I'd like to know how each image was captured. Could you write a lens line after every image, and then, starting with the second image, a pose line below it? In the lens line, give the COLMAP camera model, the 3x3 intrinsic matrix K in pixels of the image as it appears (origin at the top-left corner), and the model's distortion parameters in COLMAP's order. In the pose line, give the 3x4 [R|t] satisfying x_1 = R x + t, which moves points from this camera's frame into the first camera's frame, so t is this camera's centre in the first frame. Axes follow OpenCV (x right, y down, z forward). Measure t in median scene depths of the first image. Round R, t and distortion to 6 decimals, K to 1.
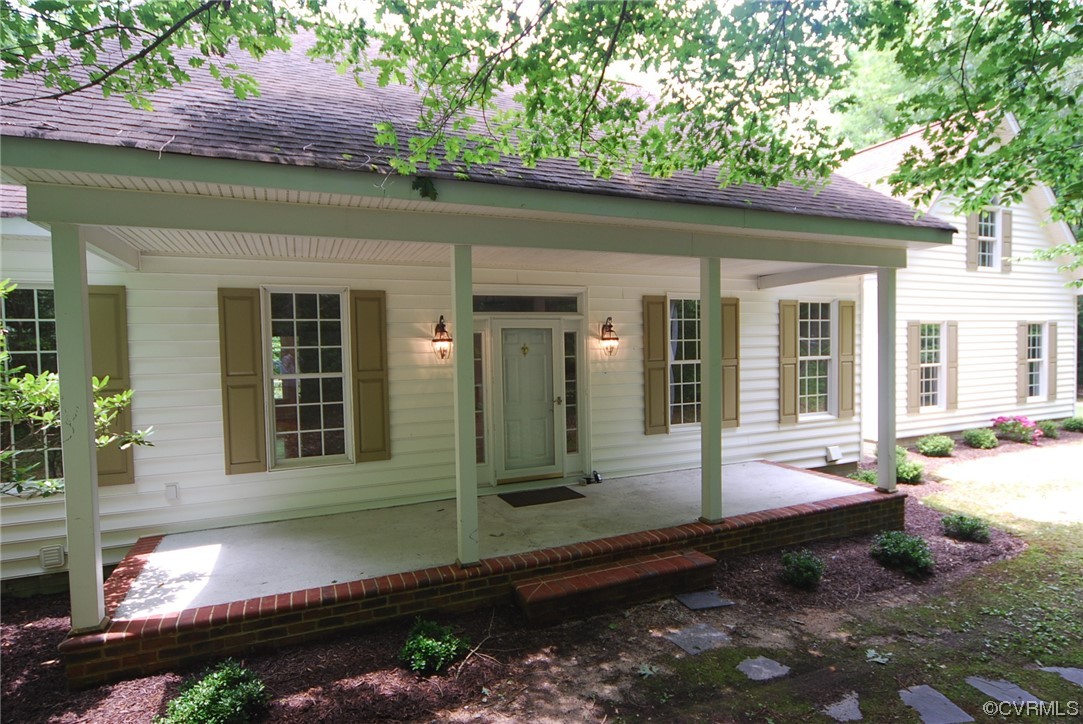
lens RADIAL K [[578.3, 0, 548.5], [0, 578.3, 364.3], [0, 0, 1]] dist [-0.010581, 0.004279]
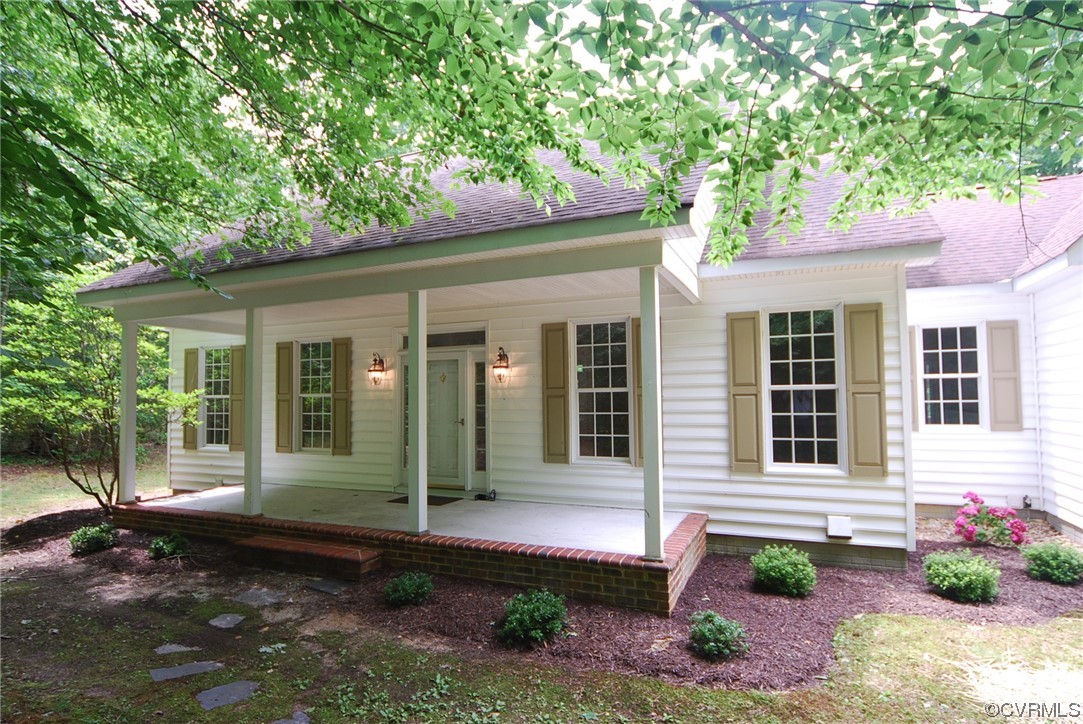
lens RADIAL K [[578.3, 0, 545.1], [0, 578.3, 367.8], [0, 0, 1]] dist [-0.010581, 0.004279]
pose [[0.672711, -0.024027, -0.739515, 1.085741], [-0.021023, 0.998448, -0.051564, 0.012494], [0.739607, 0.050235, 0.671162, 0.385507]]
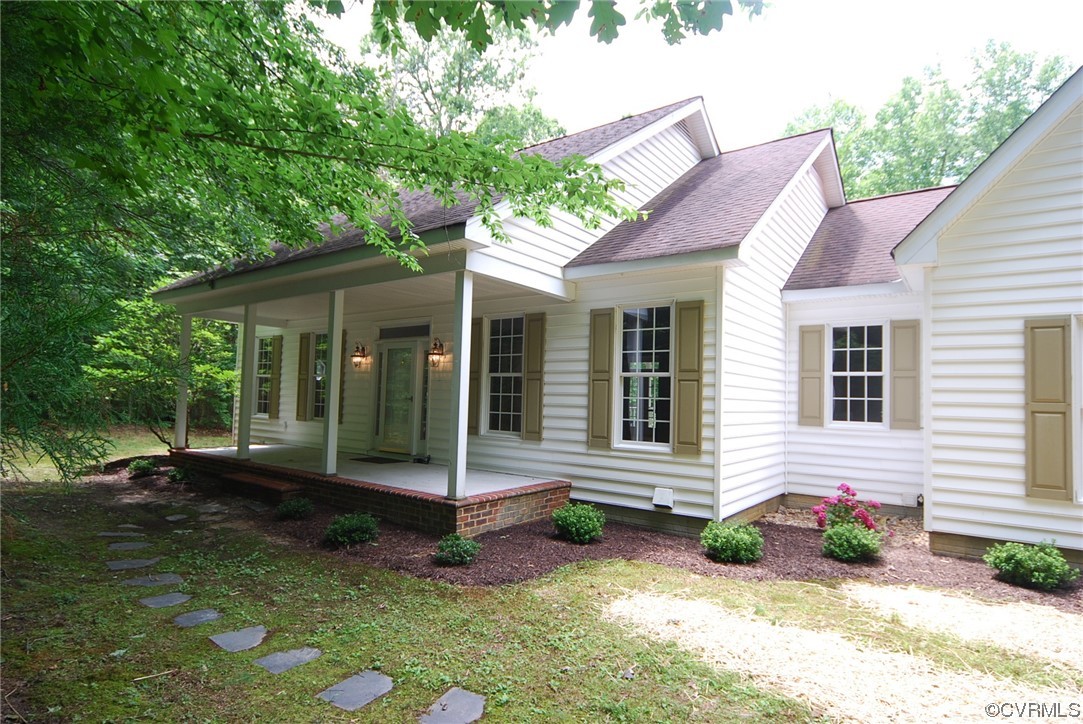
lens RADIAL K [[578.3, 0, 542.7], [0, 578.3, 370.3], [0, 0, 1]] dist [-0.010581, 0.004279]
pose [[0.485713, -0.008756, -0.874074, 1.547780], [-0.061572, 0.997123, -0.044204, 0.039657], [0.871947, 0.075288, 0.483777, 0.661319]]
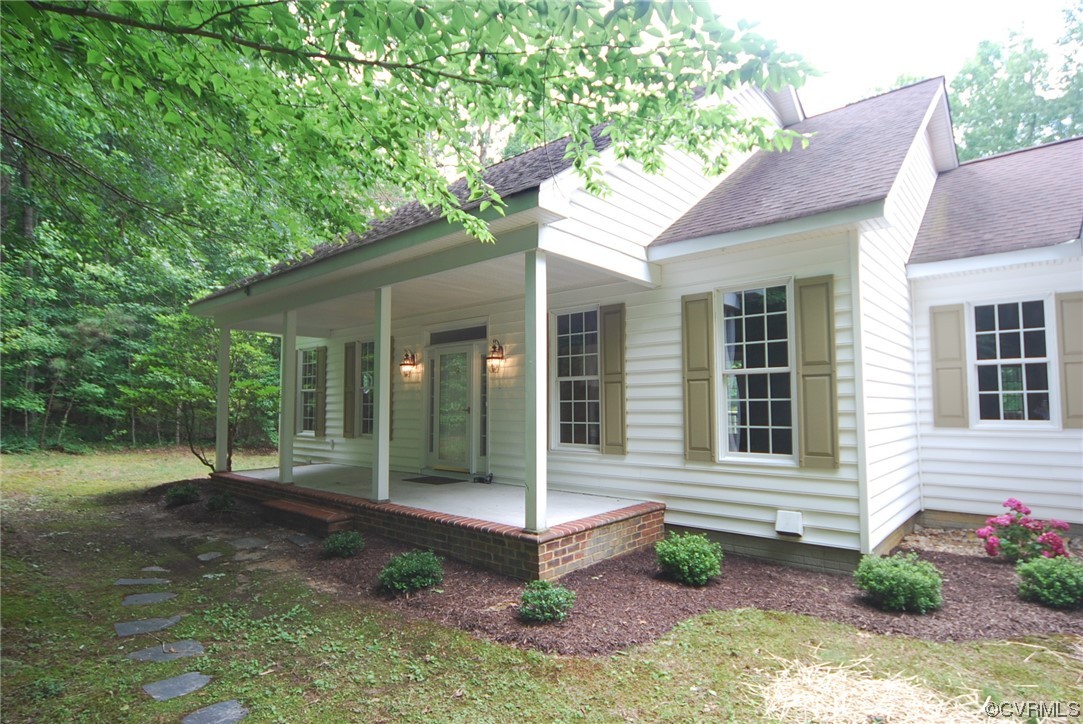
lens RADIAL K [[578.3, 0, 544.2], [0, 578.3, 368.8], [0, 0, 1]] dist [-0.010581, 0.004279]
pose [[0.421941, -0.039623, -0.905757, 1.346116], [-0.028554, 0.997968, -0.056958, 0.044756], [0.906174, 0.049896, 0.419952, 0.690605]]
